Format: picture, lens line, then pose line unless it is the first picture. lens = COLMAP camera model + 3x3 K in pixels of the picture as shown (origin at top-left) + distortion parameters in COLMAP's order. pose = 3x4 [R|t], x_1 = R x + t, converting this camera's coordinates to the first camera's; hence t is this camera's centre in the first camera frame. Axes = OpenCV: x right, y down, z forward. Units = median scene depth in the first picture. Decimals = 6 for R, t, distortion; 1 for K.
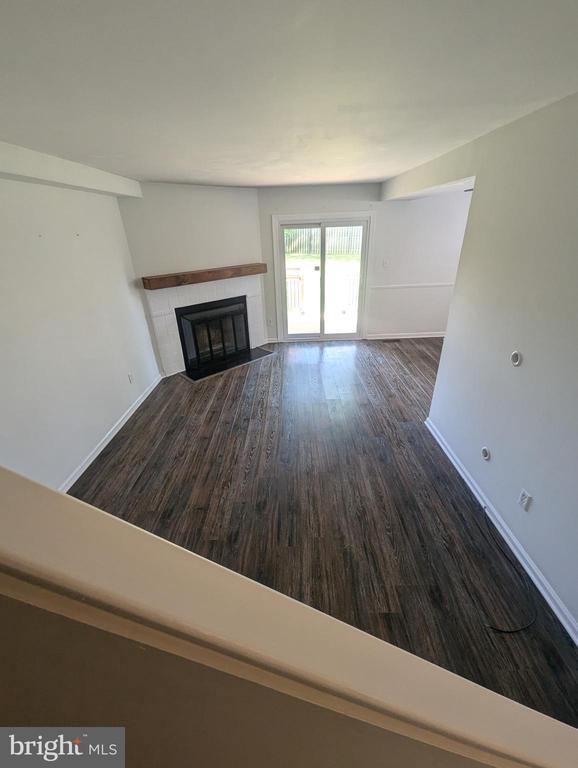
lens RADIAL K [[318.1, 0, 287.5], [0, 318.1, 388.8], [0, 0, 1]] dist [-0.000790, 0.000491]
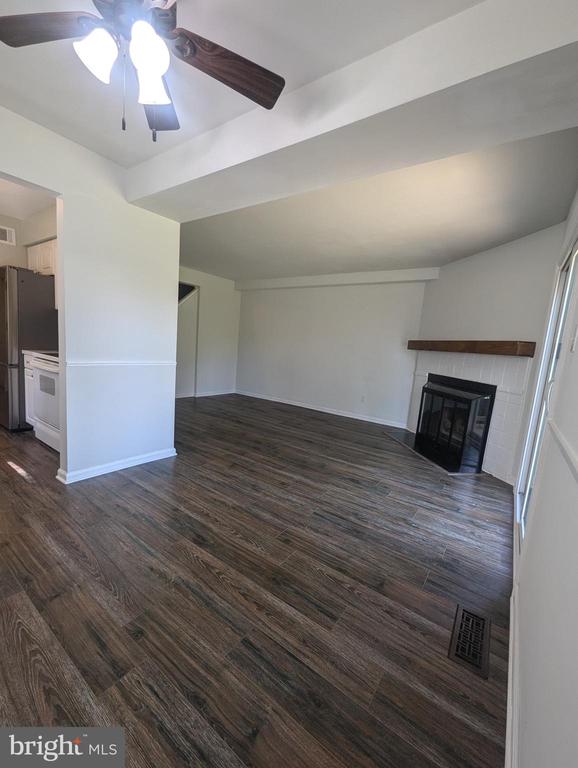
lens RADIAL K [[318.1, 0, 287.5], [0, 318.1, 388.8], [0, 0, 1]] dist [-0.000790, 0.000491]
pose [[-0.581249, 0.102862, -0.807198, 0.797819], [-0.419192, 0.812373, 0.405374, -0.468585], [0.697443, 0.573995, -0.429072, 1.235430]]
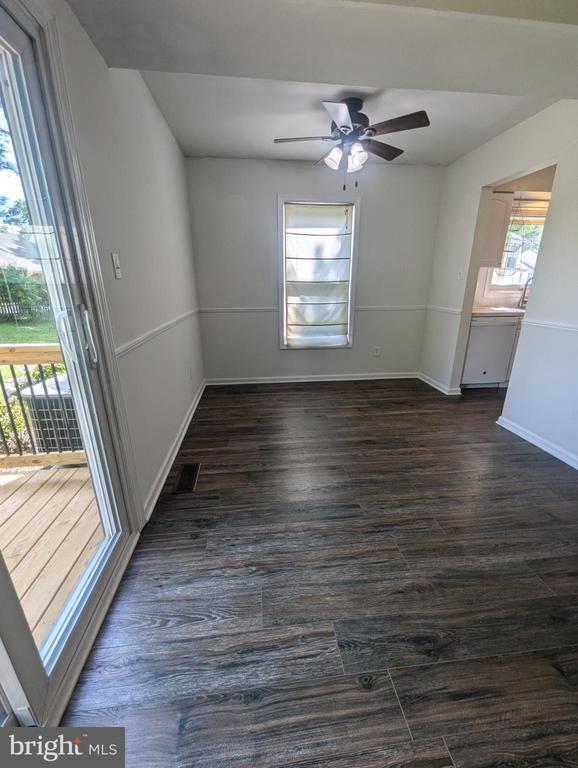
lens RADIAL K [[318.1, 0, 287.5], [0, 318.1, 388.8], [0, 0, 1]] dist [-0.000790, 0.000491]
pose [[-0.117284, -0.280441, 0.952679, -0.013652], [0.457724, 0.836065, 0.302463, -0.404410], [-0.881325, 0.471538, 0.030307, 1.151024]]
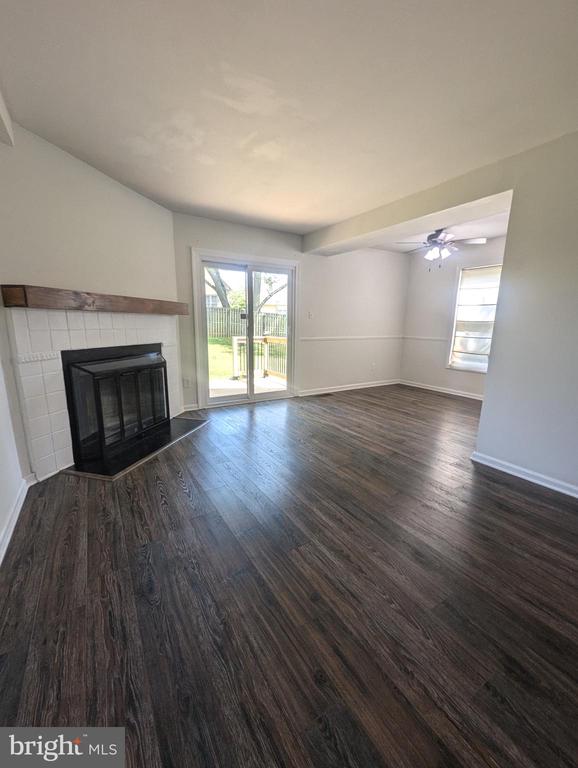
lens RADIAL K [[318.1, 0, 287.5], [0, 318.1, 388.8], [0, 0, 1]] dist [-0.000790, 0.000491]
pose [[0.848598, -0.061551, 0.525446, -0.338026], [0.199464, 0.957135, -0.210017, 0.006002], [-0.489996, 0.283027, 0.824500, 0.394293]]
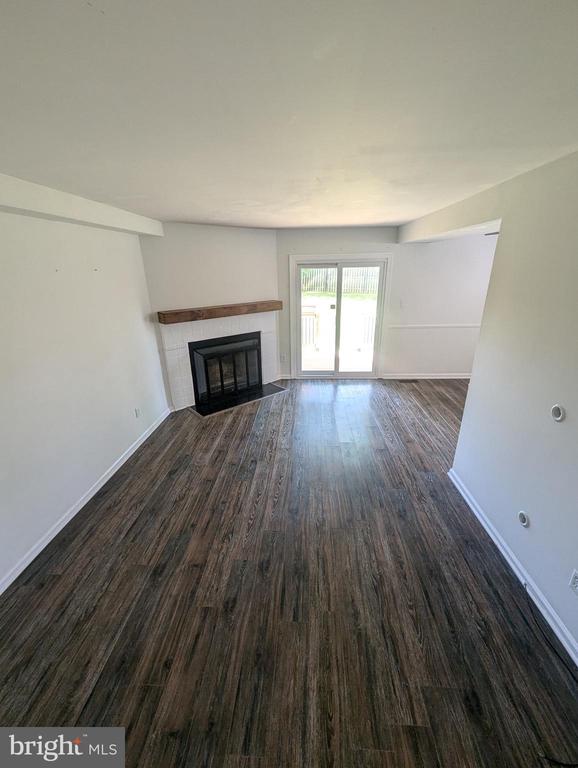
lens RADIAL K [[318.1, 0, 287.5], [0, 318.1, 388.8], [0, 0, 1]] dist [-0.000790, 0.000491]
pose [[0.998587, 0.033644, -0.041144, 0.001248], [-0.037707, 0.994035, -0.102336, -0.020524], [0.037455, 0.103743, 0.993899, 0.041281]]
